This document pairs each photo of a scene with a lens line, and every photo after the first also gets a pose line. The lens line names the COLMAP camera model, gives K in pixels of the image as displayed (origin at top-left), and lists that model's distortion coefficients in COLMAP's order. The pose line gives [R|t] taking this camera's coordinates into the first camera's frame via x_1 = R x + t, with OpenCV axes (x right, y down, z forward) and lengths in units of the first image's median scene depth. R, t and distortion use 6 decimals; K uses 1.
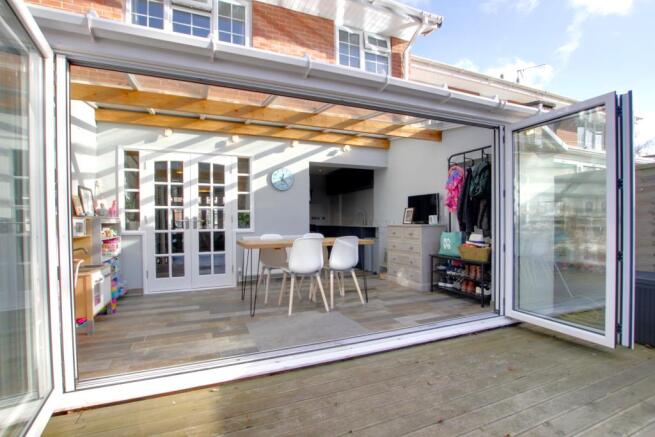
lens RADIAL K [[309.6, 0, 327.5], [0, 309.6, 218.5], [0, 0, 1]] dist [-0.000675, -0.000162]
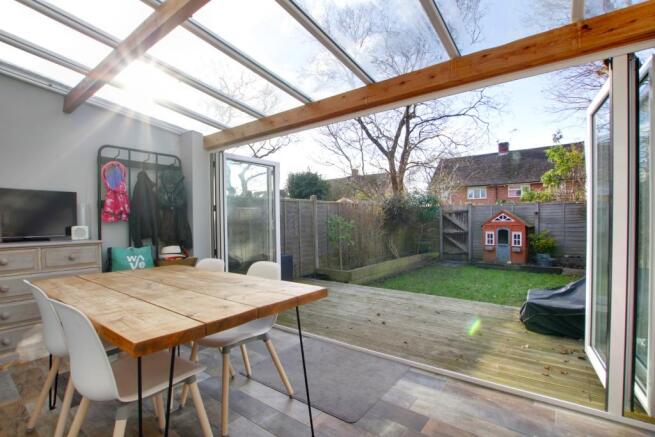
lens RADIAL K [[309.6, 0, 327.5], [0, 309.6, 218.5], [0, 0, 1]] dist [-0.000675, -0.000162]
pose [[-0.491544, 0.022576, 0.870560, -0.975916], [0.003998, 0.999712, -0.023668, -0.020582], [-0.870843, -0.008153, -0.491493, 1.751688]]
